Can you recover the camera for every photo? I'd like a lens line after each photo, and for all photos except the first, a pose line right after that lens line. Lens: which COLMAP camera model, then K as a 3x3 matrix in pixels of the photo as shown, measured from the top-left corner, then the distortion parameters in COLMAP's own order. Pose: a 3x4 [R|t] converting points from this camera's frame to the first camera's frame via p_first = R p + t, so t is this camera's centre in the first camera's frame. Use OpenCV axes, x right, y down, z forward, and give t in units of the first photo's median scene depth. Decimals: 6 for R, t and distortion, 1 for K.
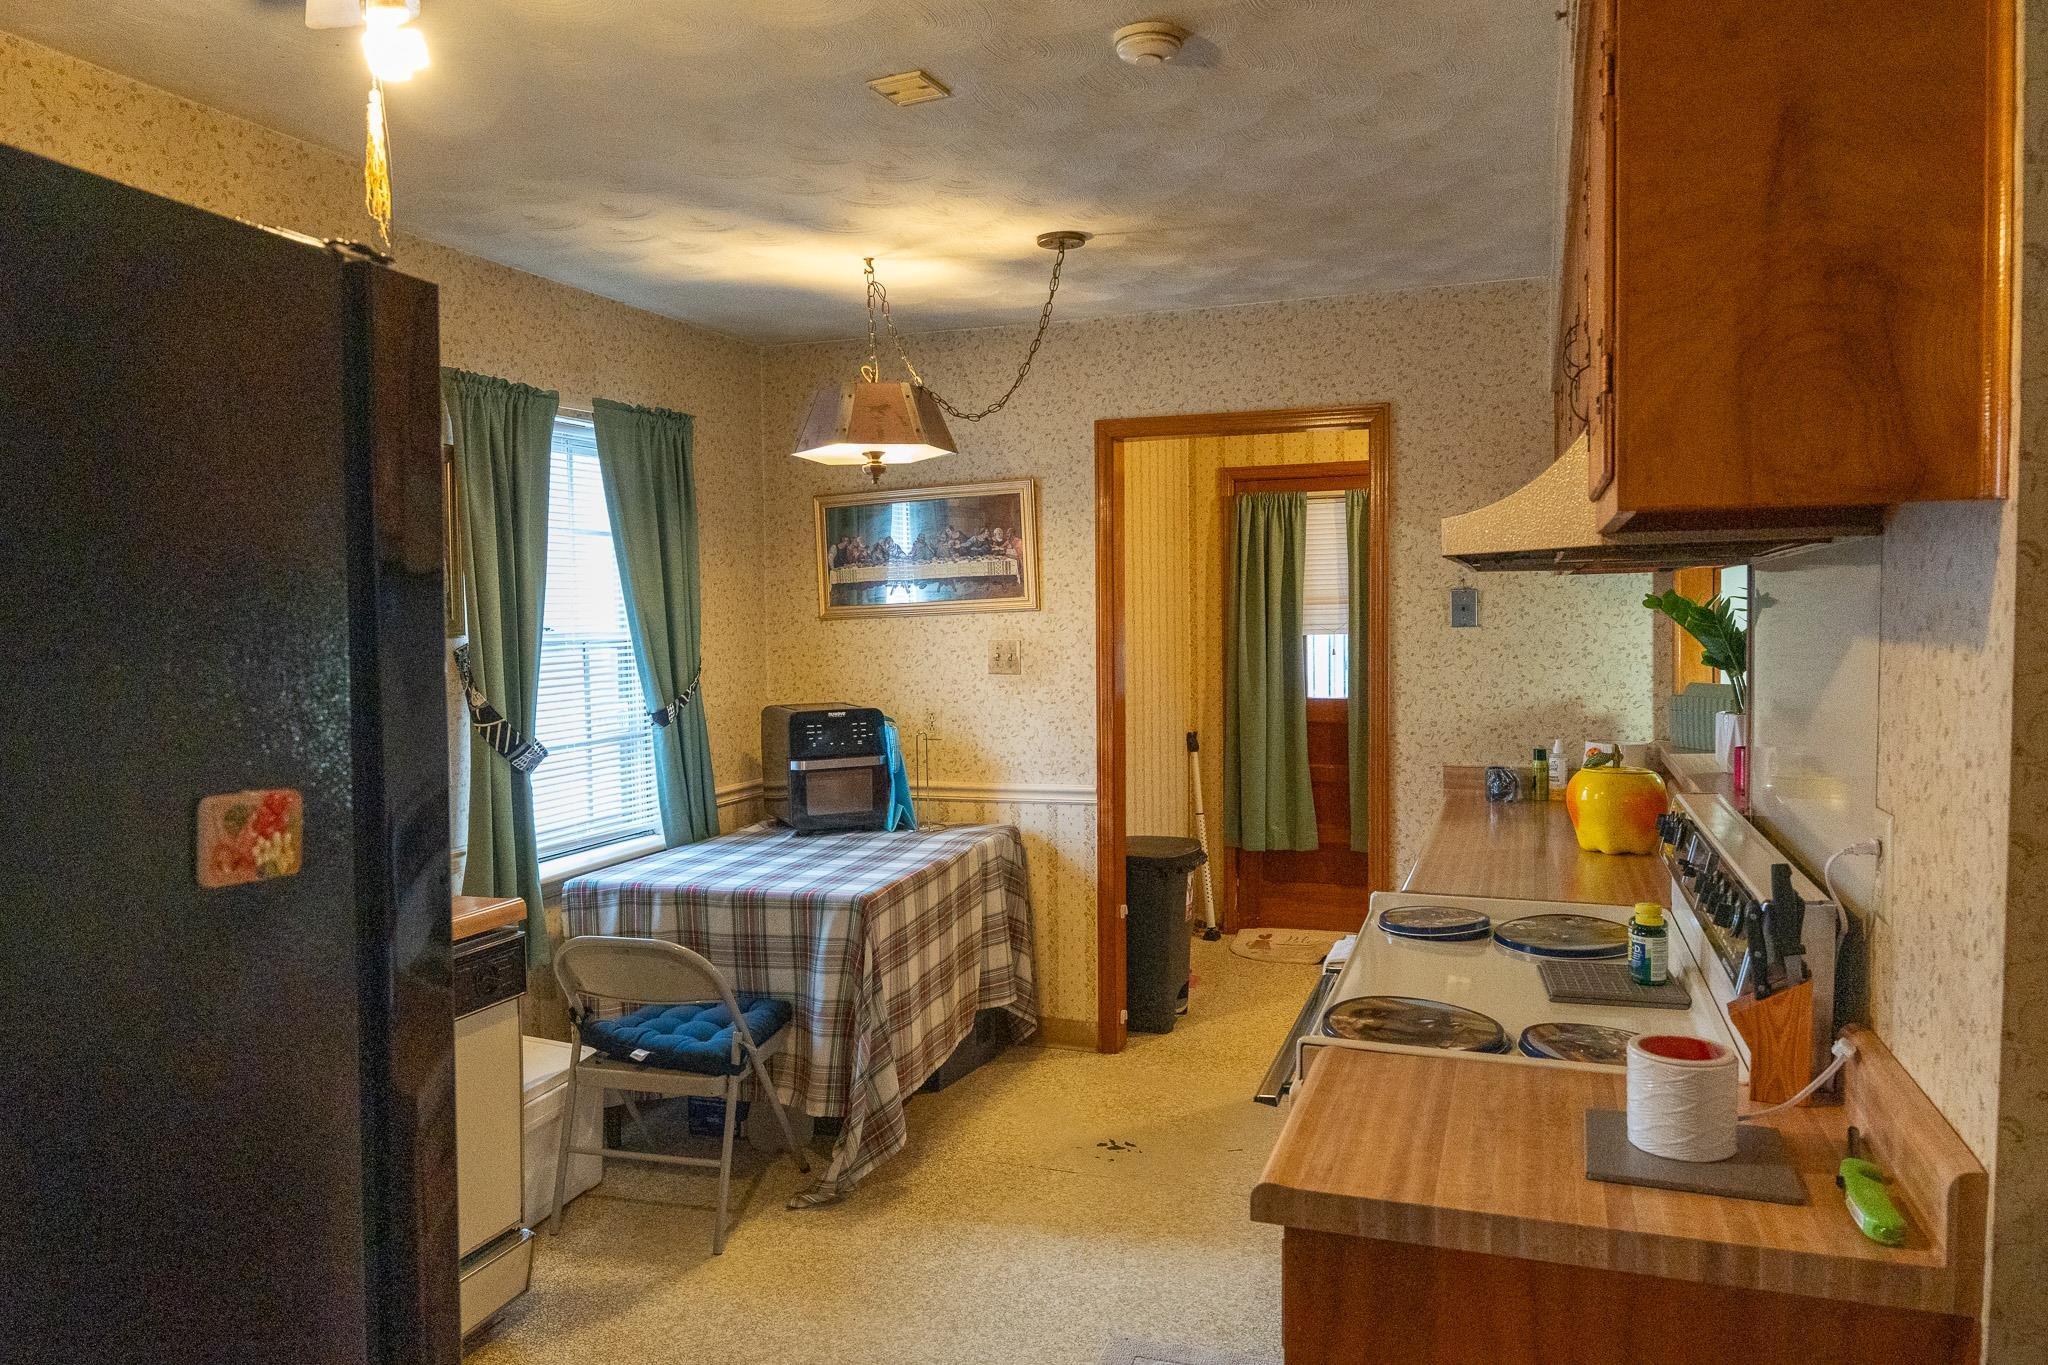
lens RADIAL K [[1395.2, 0, 1043.4], [0, 1395.2, 687.2], [0, 0, 1]] dist [0.000571, -0.009282]
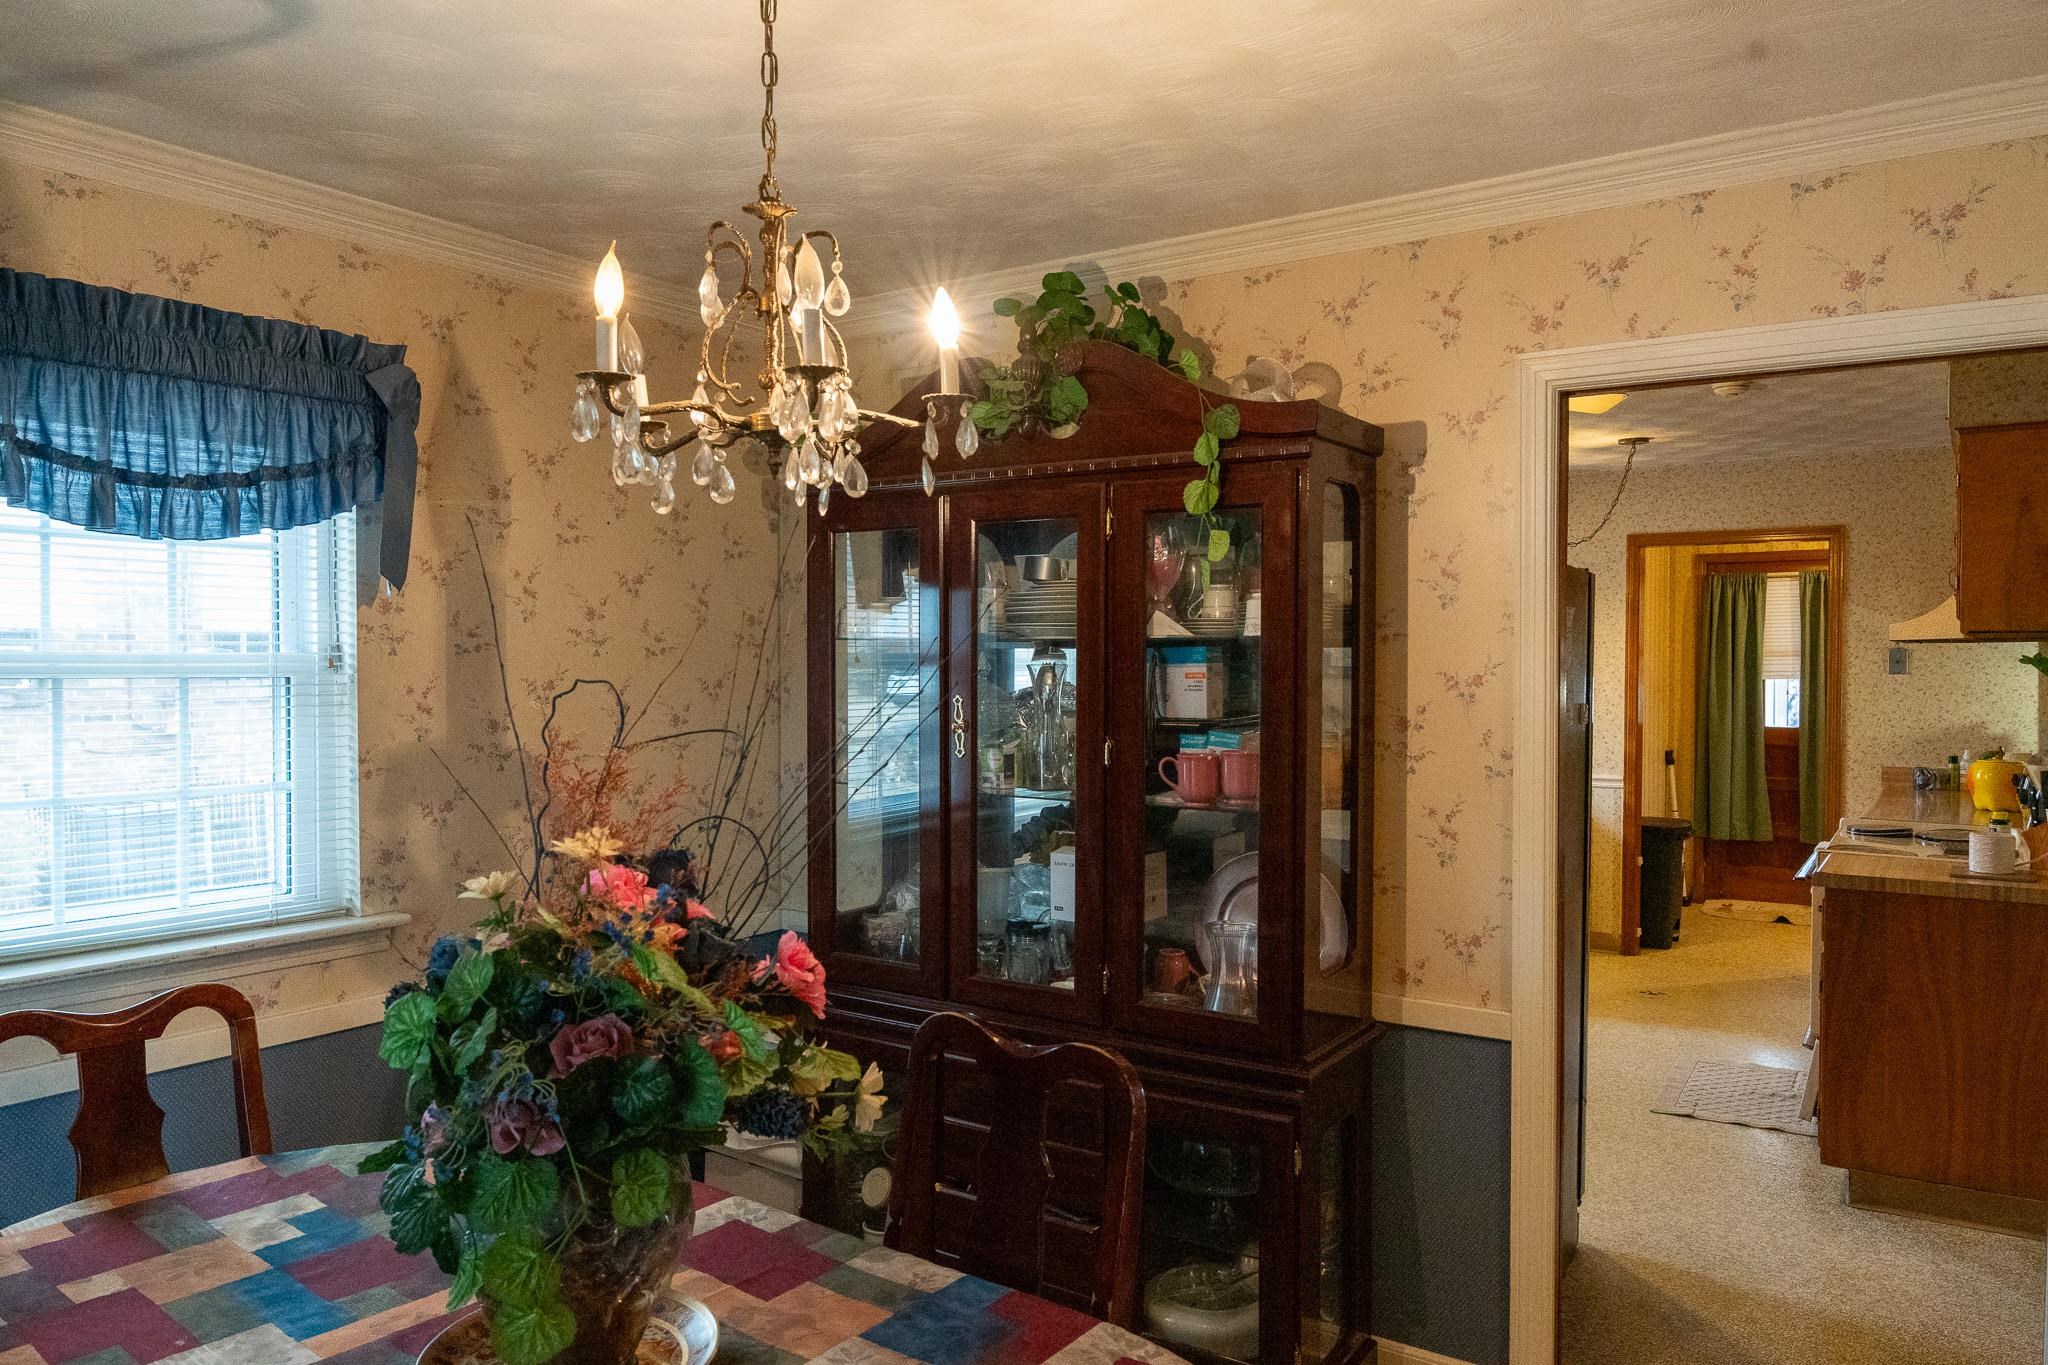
lens RADIAL K [[1395.2, 0, 1043.4], [0, 1395.2, 687.2], [0, 0, 1]] dist [0.000571, -0.009282]
pose [[0.967432, 0.018362, -0.252464, -0.190934], [-0.025902, 0.999311, -0.026572, 0.031467], [0.251802, 0.032246, 0.967241, -0.622034]]
